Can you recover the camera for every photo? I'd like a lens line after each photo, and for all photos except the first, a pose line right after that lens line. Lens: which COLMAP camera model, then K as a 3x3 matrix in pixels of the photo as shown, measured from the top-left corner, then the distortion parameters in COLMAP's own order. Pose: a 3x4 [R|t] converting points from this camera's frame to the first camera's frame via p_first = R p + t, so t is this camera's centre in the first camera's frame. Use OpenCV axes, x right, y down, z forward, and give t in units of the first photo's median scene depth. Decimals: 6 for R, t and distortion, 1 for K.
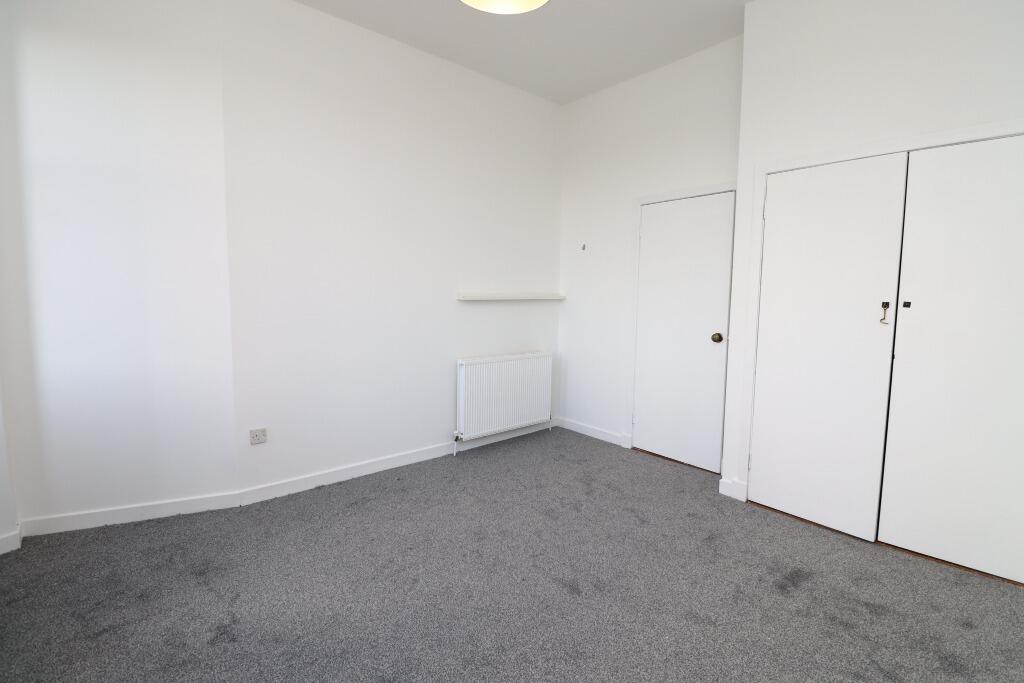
lens RADIAL K [[479.9, 0, 512.0], [0, 479.9, 341.5], [0, 0, 1]] dist [-0.001475, -0.000392]
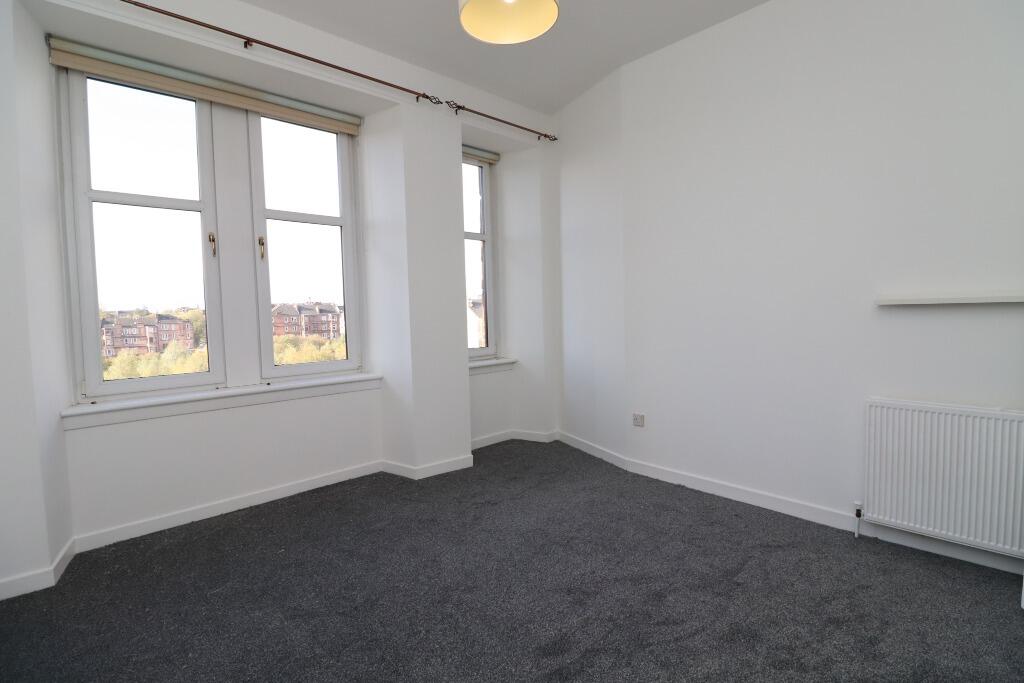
lens RADIAL K [[479.9, 0, 512.0], [0, 479.9, 341.5], [0, 0, 1]] dist [-0.001475, -0.000392]
pose [[0.044159, 0.060781, -0.997174, 0.617064], [-0.074727, 0.995552, 0.057373, -0.044450], [0.996226, 0.071983, 0.048505, 0.563701]]
